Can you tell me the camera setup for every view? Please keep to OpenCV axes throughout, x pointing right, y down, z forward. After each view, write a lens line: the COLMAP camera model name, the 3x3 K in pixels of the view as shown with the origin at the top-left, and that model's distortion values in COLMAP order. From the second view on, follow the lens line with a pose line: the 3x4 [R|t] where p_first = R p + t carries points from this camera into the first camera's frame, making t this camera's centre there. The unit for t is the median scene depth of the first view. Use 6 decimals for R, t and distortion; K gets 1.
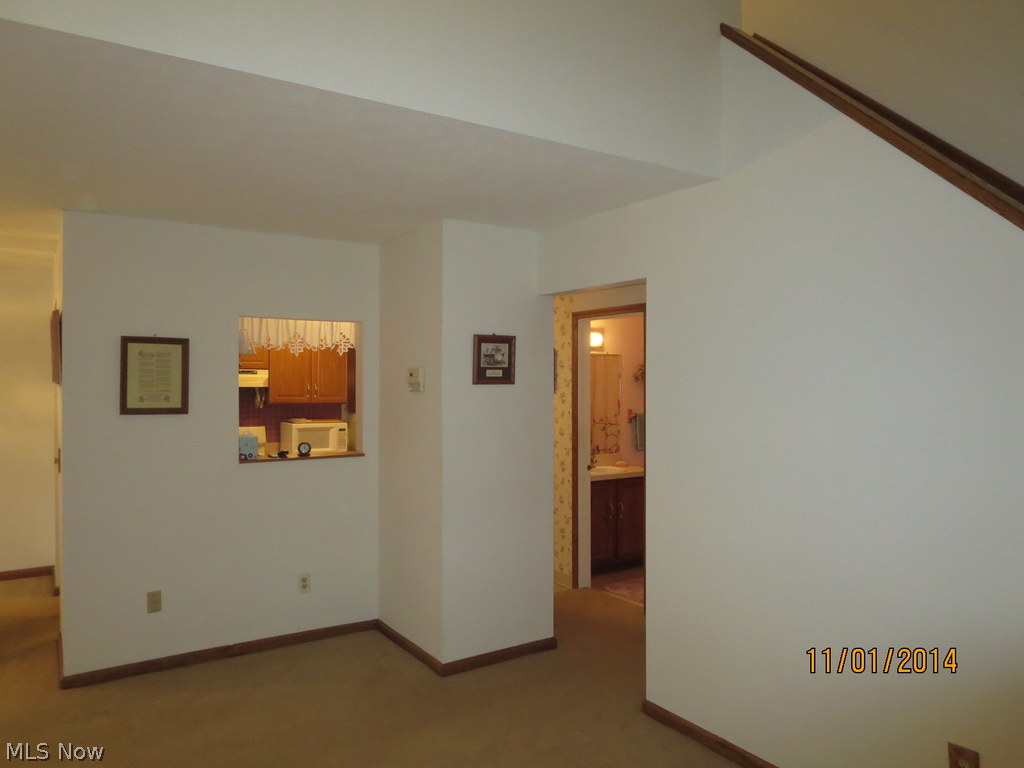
lens RADIAL K [[713.5, 0, 512.0], [0, 713.5, 384.0], [0, 0, 1]] dist [-0.000155, -0.000148]
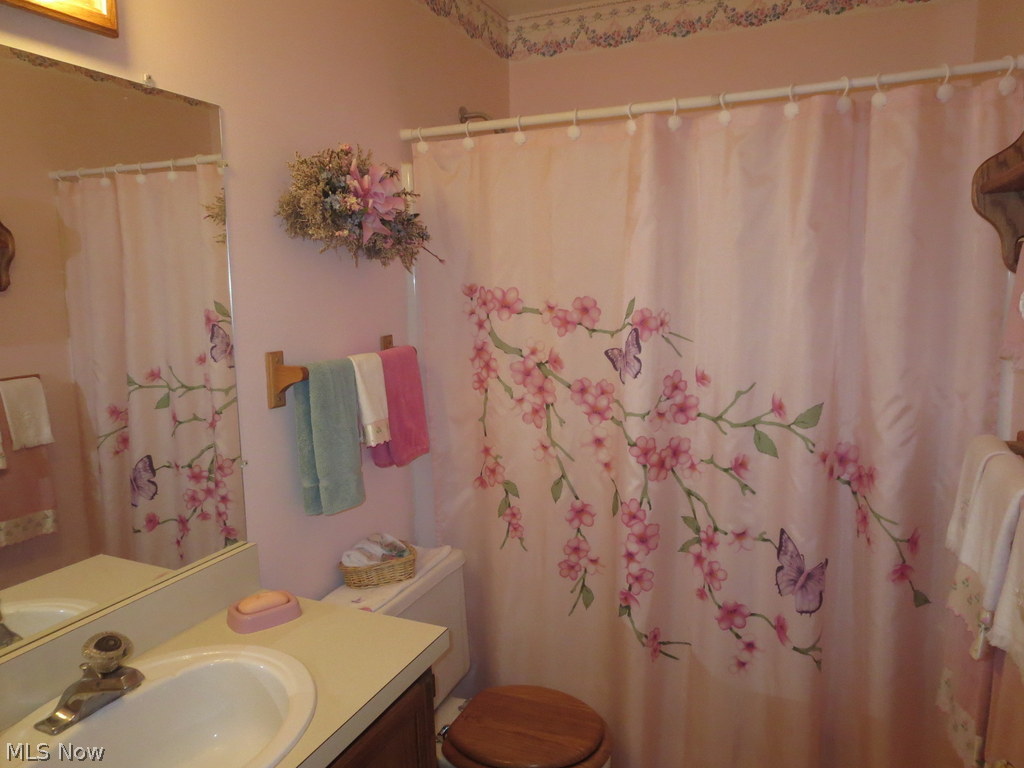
lens RADIAL K [[713.5, 0, 512.0], [0, 713.5, 384.0], [0, 0, 1]] dist [-0.000155, -0.000148]
pose [[0.835040, -0.094761, 0.541967, 0.099120], [0.016095, 0.988842, 0.148097, 0.011044], [-0.549954, -0.114944, 0.827248, 0.747695]]
